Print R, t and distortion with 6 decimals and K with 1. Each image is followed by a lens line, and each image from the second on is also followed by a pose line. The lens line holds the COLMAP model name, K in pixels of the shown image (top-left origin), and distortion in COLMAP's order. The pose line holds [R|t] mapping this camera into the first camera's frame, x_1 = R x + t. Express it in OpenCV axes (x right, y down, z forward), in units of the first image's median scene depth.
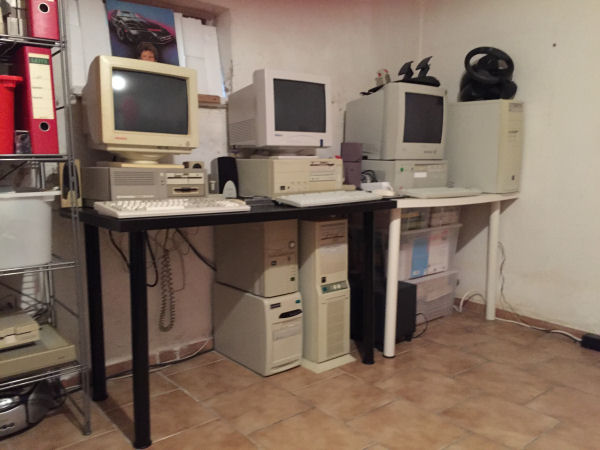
lens RADIAL K [[508.2, 0, 298.6], [0, 508.2, 222.9], [0, 0, 1]] dist [0.072262, -0.116422]
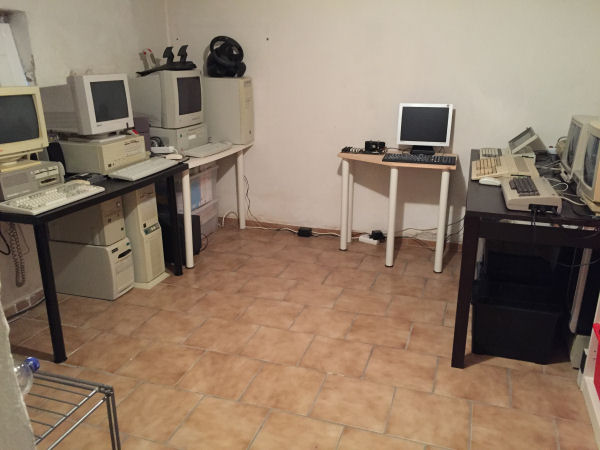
lens RADIAL K [[508.2, 0, 298.6], [0, 508.2, 222.9], [0, 0, 1]] dist [0.072262, -0.116422]
pose [[0.844537, -0.169834, 0.507852, -0.296255], [0.072848, 0.975995, 0.205246, -0.148215], [-0.530519, -0.136342, 0.836637, -0.389752]]
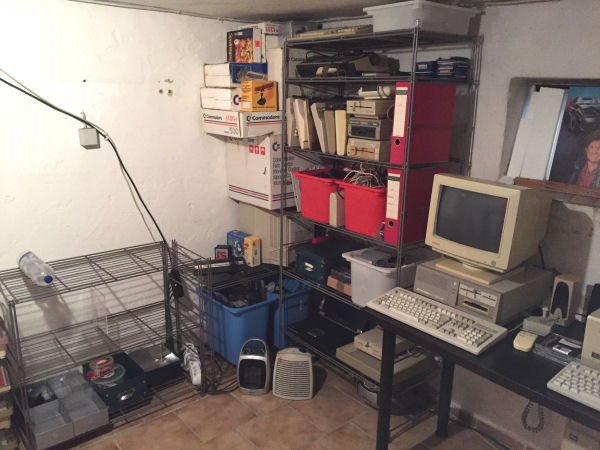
lens RADIAL K [[508.2, 0, 298.6], [0, 508.2, 222.9], [0, 0, 1]] dist [0.072262, -0.116422]
pose [[-0.000411, 0.243493, -0.969903, 0.575604], [-0.146534, 0.959418, 0.240923, -0.331405], [0.989206, 0.142223, 0.035285, 0.478708]]
